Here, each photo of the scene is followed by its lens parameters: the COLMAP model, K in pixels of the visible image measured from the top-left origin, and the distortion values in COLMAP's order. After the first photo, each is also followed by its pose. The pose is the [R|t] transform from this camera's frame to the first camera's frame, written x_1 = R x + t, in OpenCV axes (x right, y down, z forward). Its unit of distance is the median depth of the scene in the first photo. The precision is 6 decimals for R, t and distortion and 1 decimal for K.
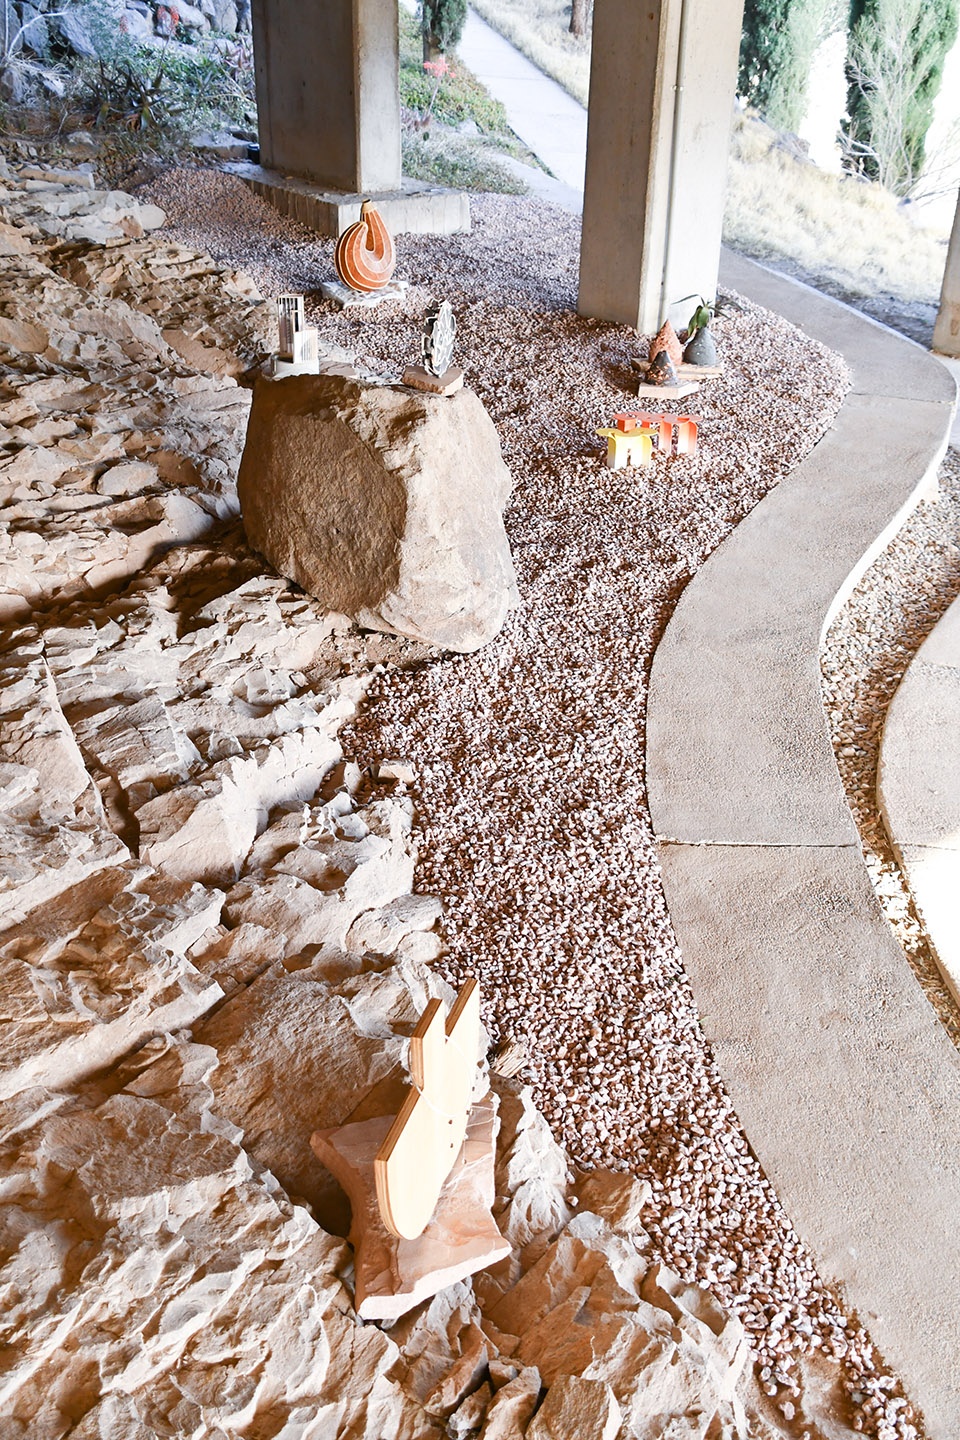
lens RADIAL K [[1407.6, 0, 480.0], [0, 1407.6, 720.0], [0, 0, 1]] dist [-0.004114, 0.006687]
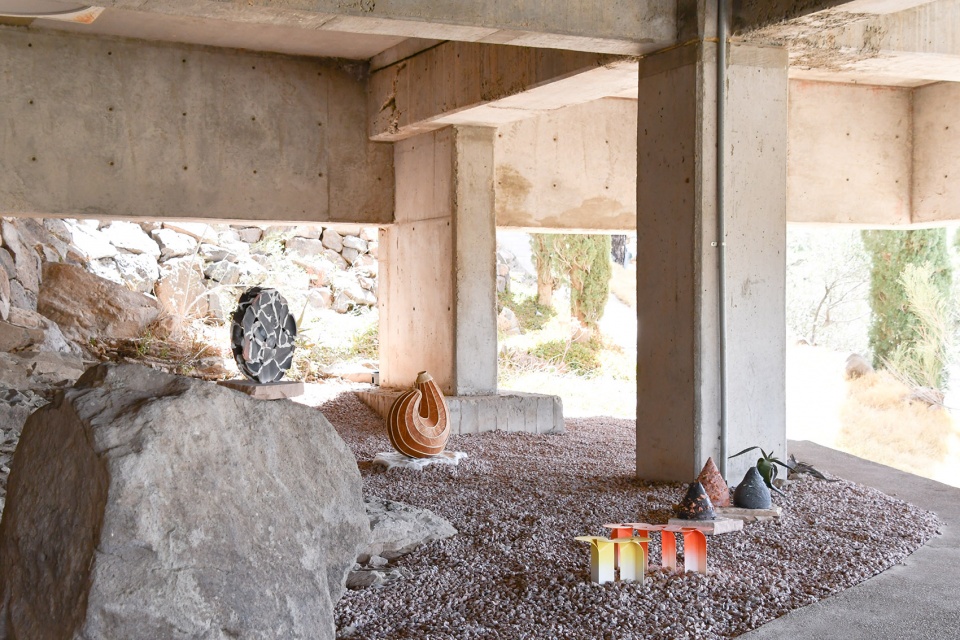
lens RADIAL K [[1303.8, 0, 466.8], [0, 1303.8, 301.4], [0, 0, 1]] dist [0.201829, 0.018479]
pose [[0.988335, -0.022890, -0.150562, 0.104643], [-0.051334, 0.880709, -0.470868, 0.028609], [0.143380, 0.473105, 0.869261, 0.195836]]
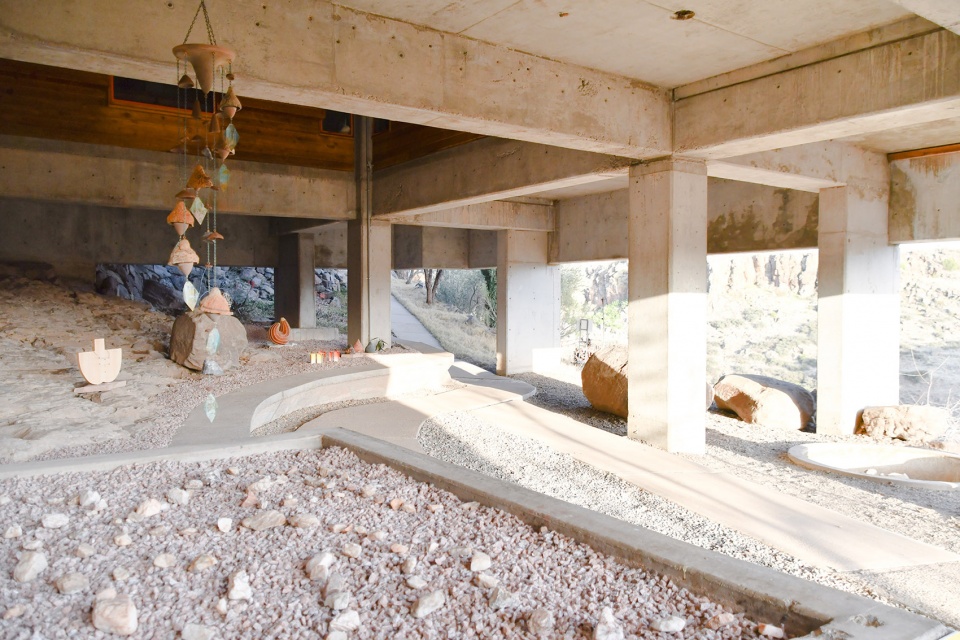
lens RADIAL K [[721.4, 0, 480.6], [0, 721.4, 296.3], [0, 0, 1]] dist [-0.006801, -0.000781]
pose [[0.999547, -0.019874, 0.022605, 0.370971], [0.028188, 0.881421, -0.471489, 0.405658], [-0.010554, 0.471913, 0.881582, -0.495285]]
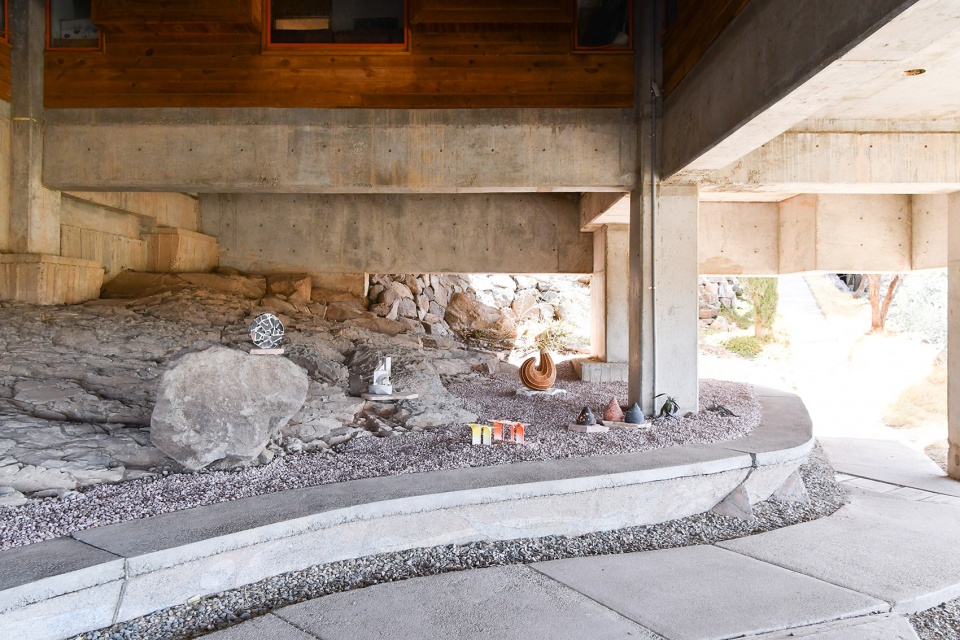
lens RADIAL K [[721.4, 0, 480.6], [0, 721.4, 296.3], [0, 0, 1]] dist [-0.006801, -0.000781]
pose [[0.812930, -0.022051, -0.581944, 0.526553], [-0.268269, 0.872762, -0.407822, 0.022049], [0.516891, 0.487648, 0.703579, 0.198693]]
